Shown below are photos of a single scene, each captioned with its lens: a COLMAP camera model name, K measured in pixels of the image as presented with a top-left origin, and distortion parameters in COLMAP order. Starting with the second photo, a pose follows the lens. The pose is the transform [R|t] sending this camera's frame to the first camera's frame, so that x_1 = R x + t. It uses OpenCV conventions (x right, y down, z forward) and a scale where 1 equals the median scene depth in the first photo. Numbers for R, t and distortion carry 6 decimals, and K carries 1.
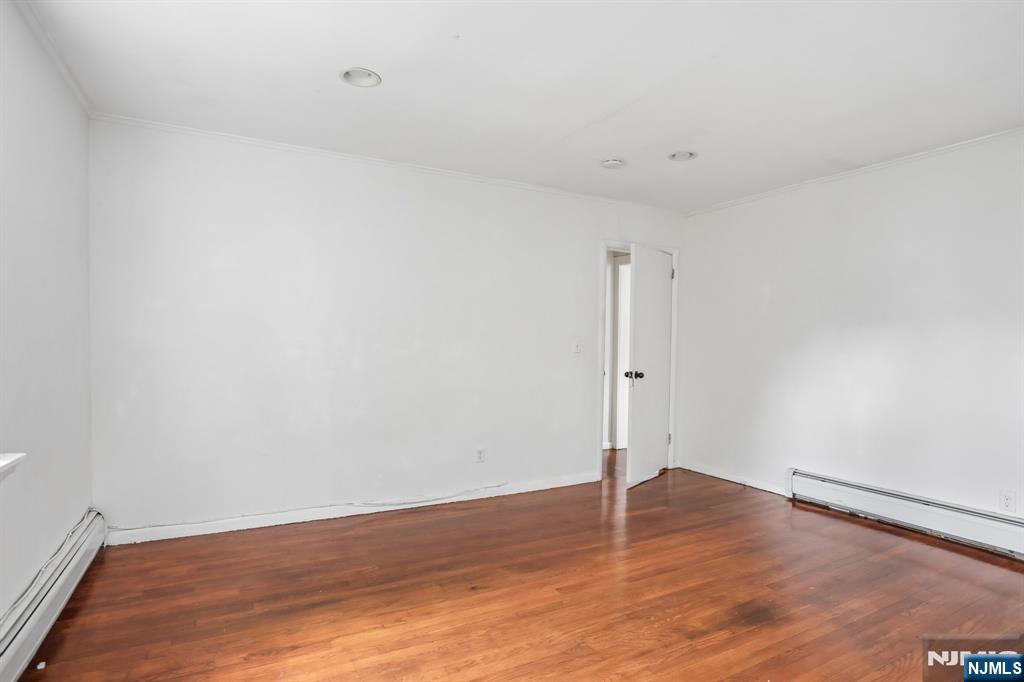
lens RADIAL K [[518.7, 0, 514.6], [0, 518.7, 343.0], [0, 0, 1]] dist [-0.061686, 0.028618]
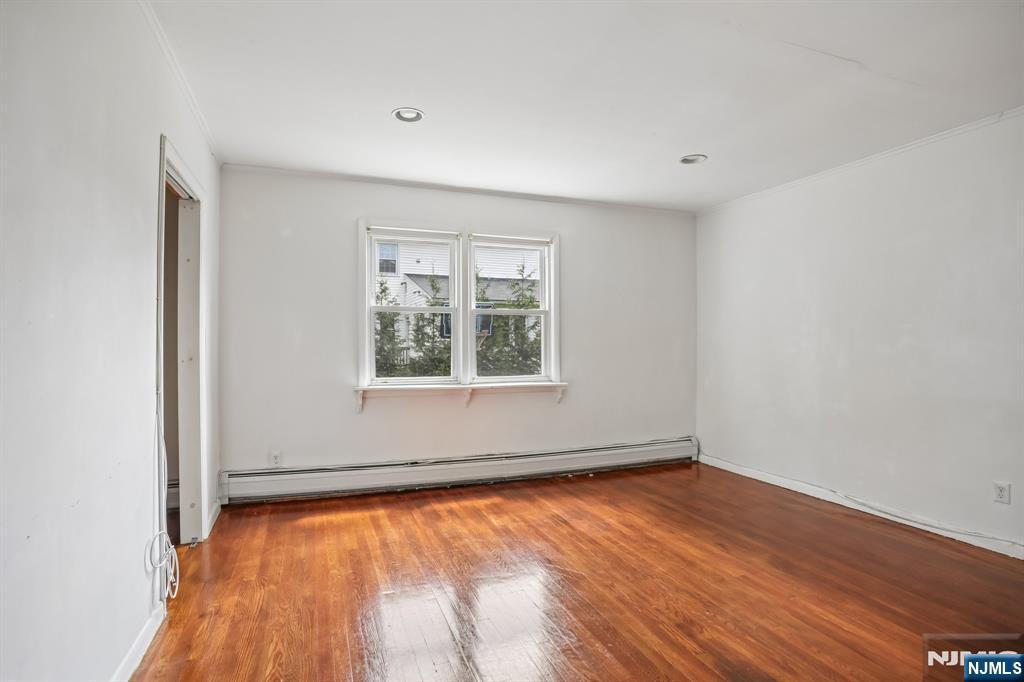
lens RADIAL K [[518.7, 0, 510.4], [0, 518.7, 338.8], [0, 0, 1]] dist [-0.061686, 0.028618]
pose [[-0.128975, -0.024367, -0.991348, 1.202688], [0.005430, 0.999666, -0.025278, 0.025170], [0.991633, -0.008643, -0.128800, 0.682669]]
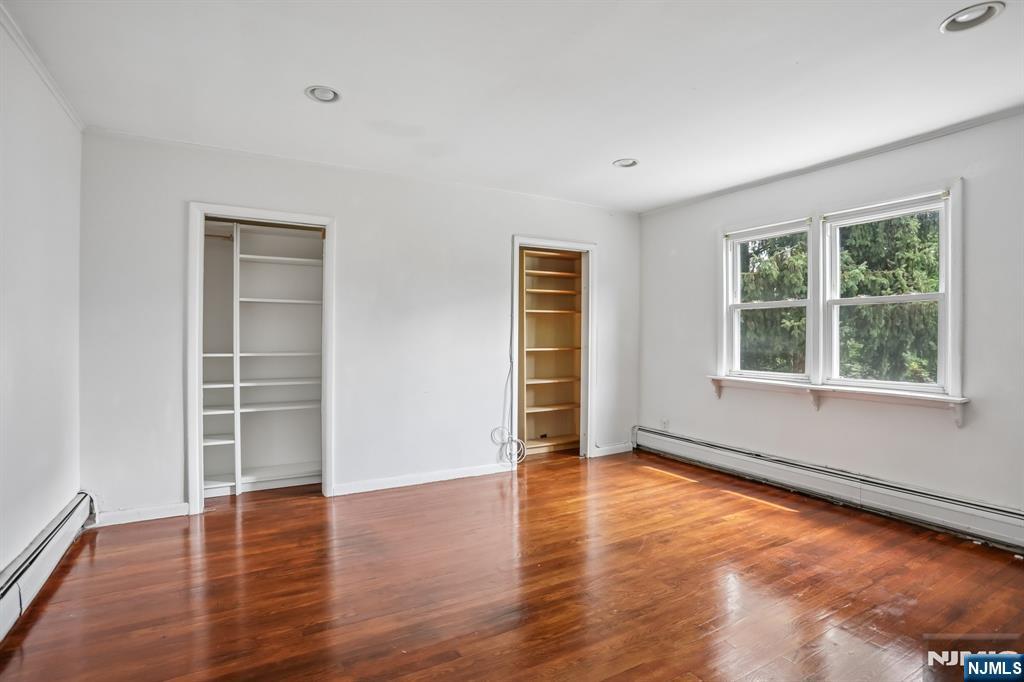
lens RADIAL K [[518.7, 0, 505.0], [0, 518.7, 338.0], [0, 0, 1]] dist [-0.061686, 0.028618]
pose [[-0.999651, -0.020955, -0.016058, 0.467657], [-0.020899, 0.999775, -0.003653, 0.017734], [0.016131, -0.003316, -0.999864, 1.815400]]
